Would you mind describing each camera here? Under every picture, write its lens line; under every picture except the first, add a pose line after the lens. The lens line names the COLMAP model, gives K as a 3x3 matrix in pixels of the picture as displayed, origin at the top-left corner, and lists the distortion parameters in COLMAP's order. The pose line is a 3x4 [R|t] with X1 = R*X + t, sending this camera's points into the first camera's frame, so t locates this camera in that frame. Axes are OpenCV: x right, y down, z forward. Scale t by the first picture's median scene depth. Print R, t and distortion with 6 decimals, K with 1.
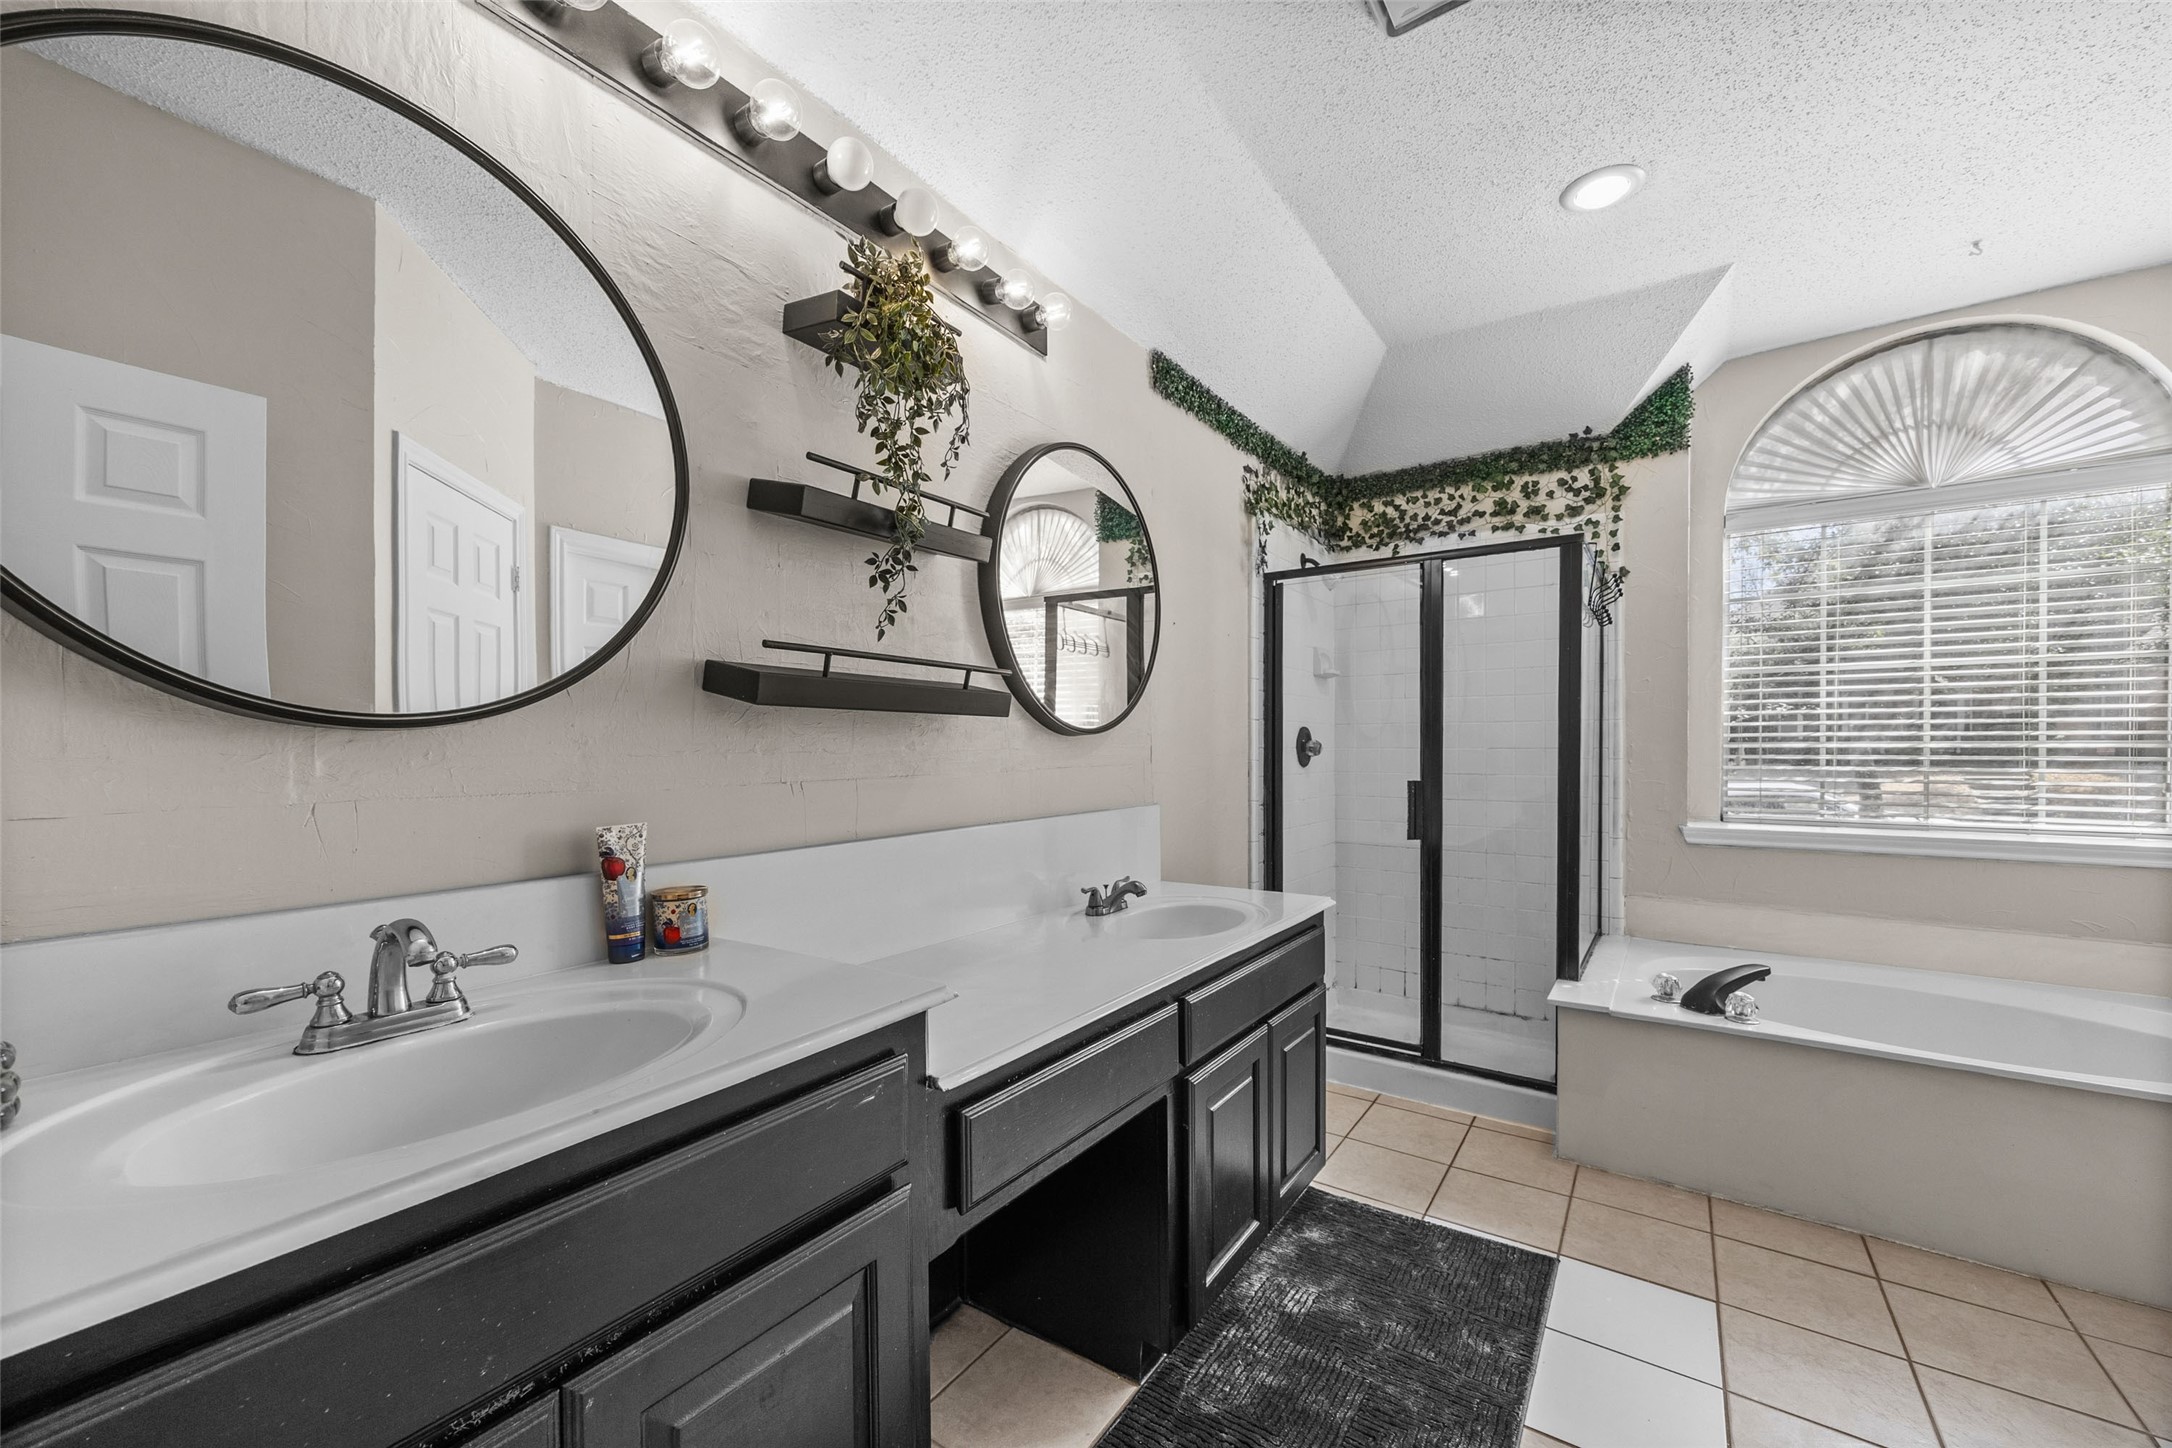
lens RADIAL K [[826.9, 0, 1092.8], [0, 826.9, 741.0], [0, 0, 1]] dist [-0.005255, 0.000099]
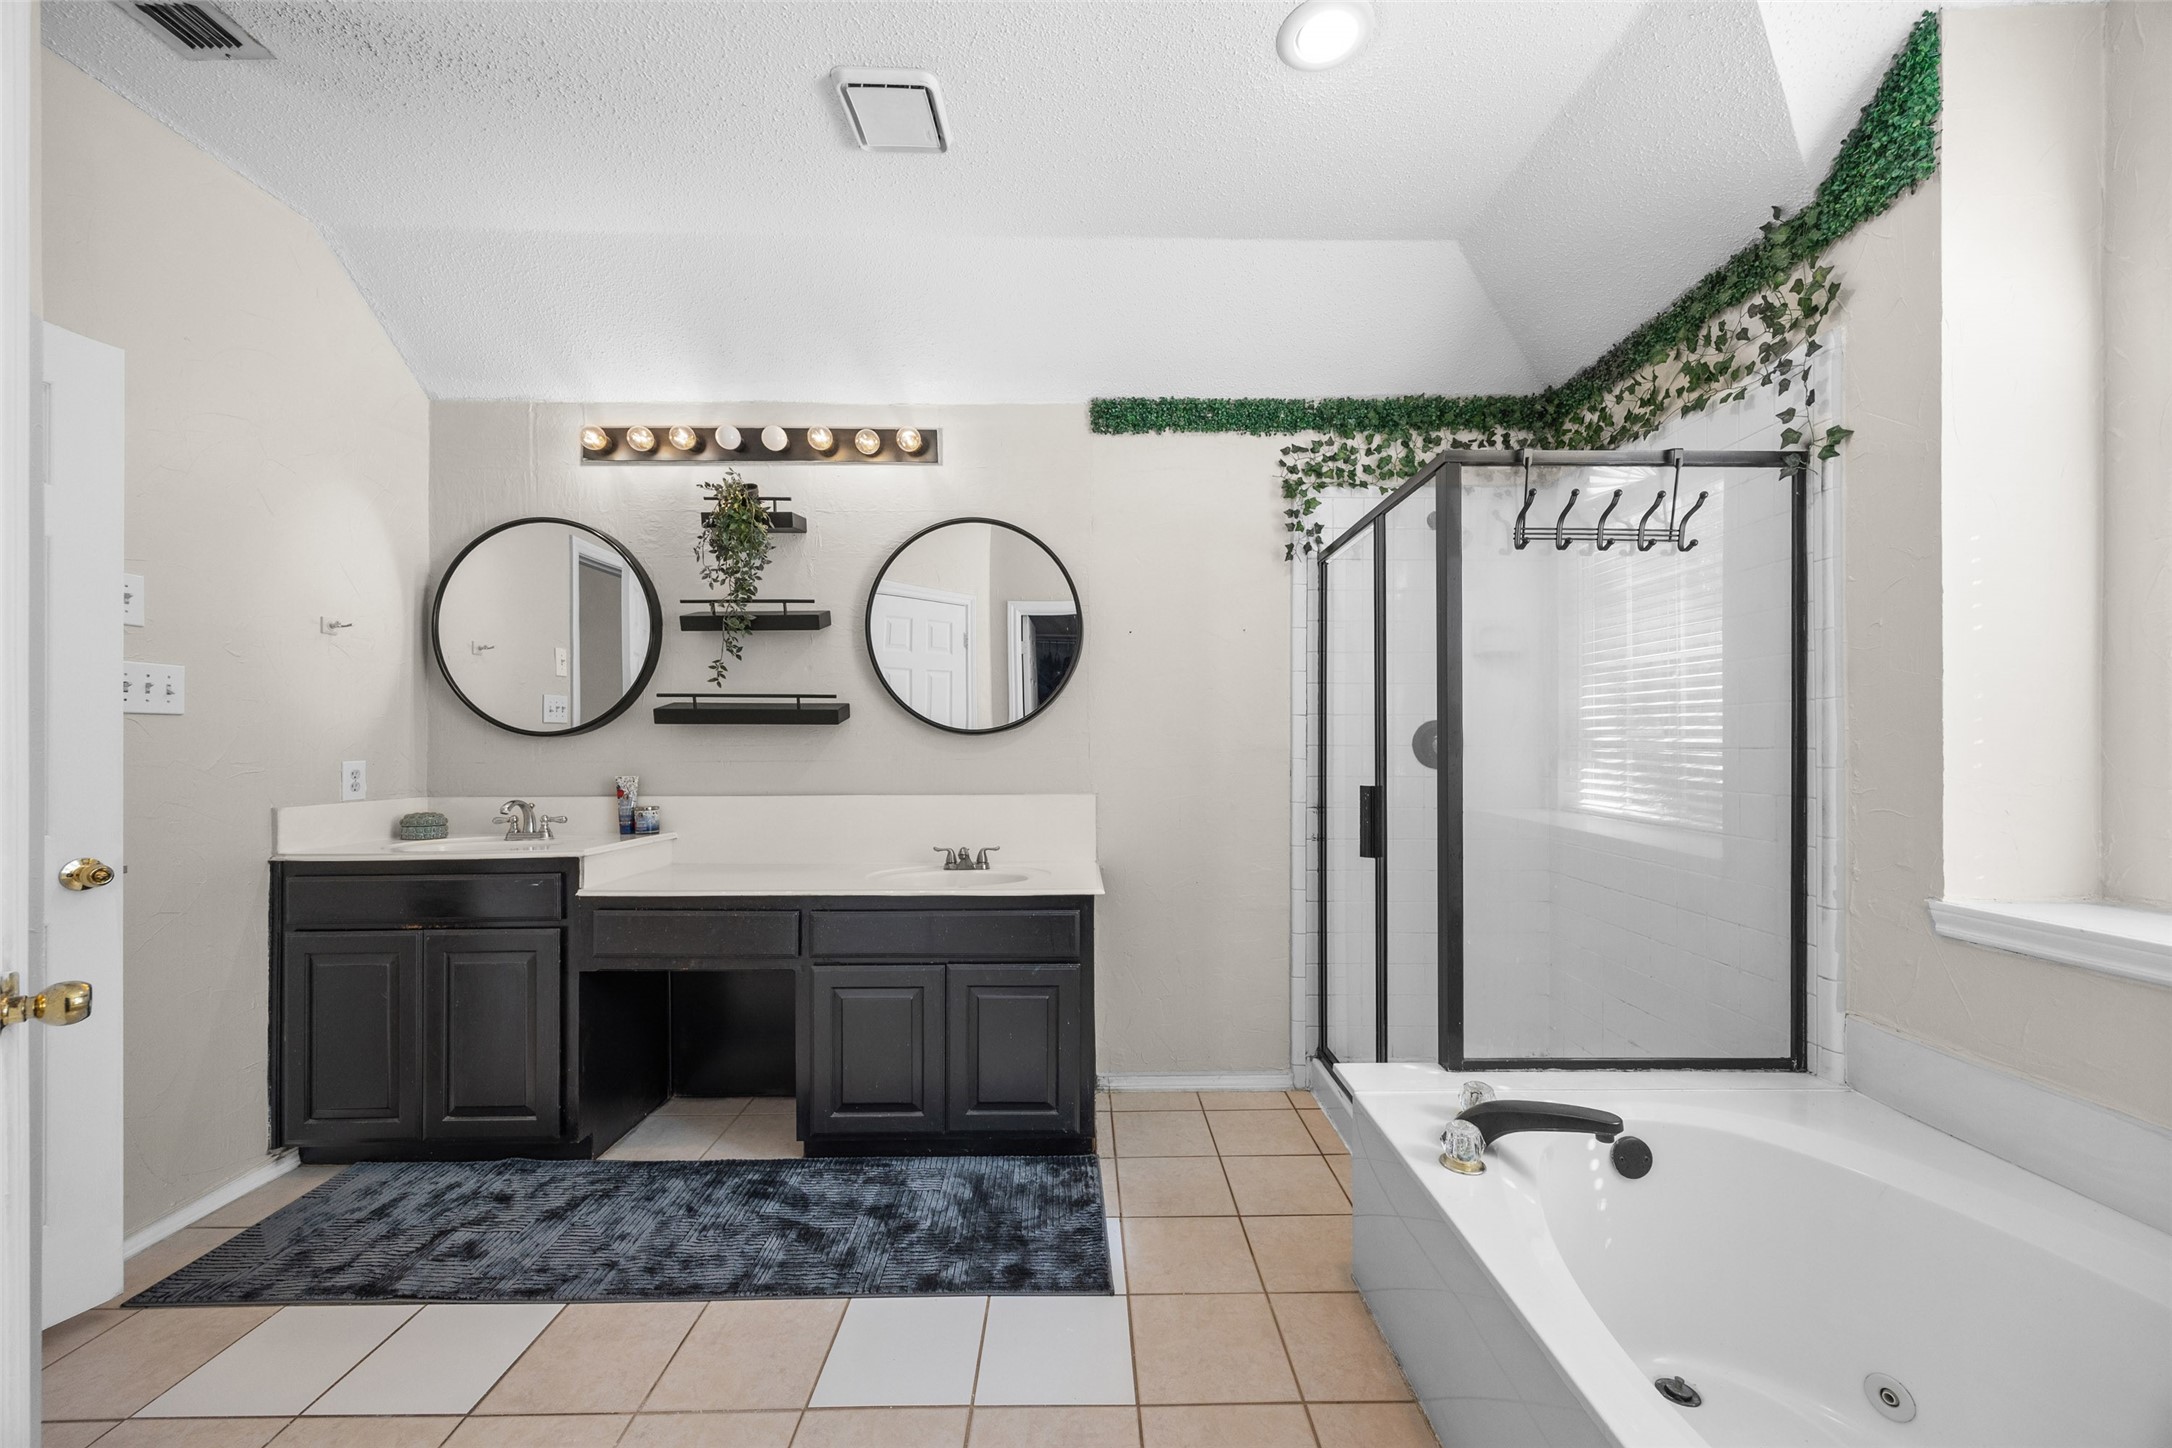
lens RADIAL K [[826.9, 0, 1104.3], [0, 826.9, 733.6], [0, 0, 1]] dist [-0.005255, 0.000099]
pose [[0.590078, -0.005981, -0.807324, 0.817715], [0.004227, 0.999982, -0.004319, -0.001661], [0.807335, -0.000863, 0.590092, 0.270877]]
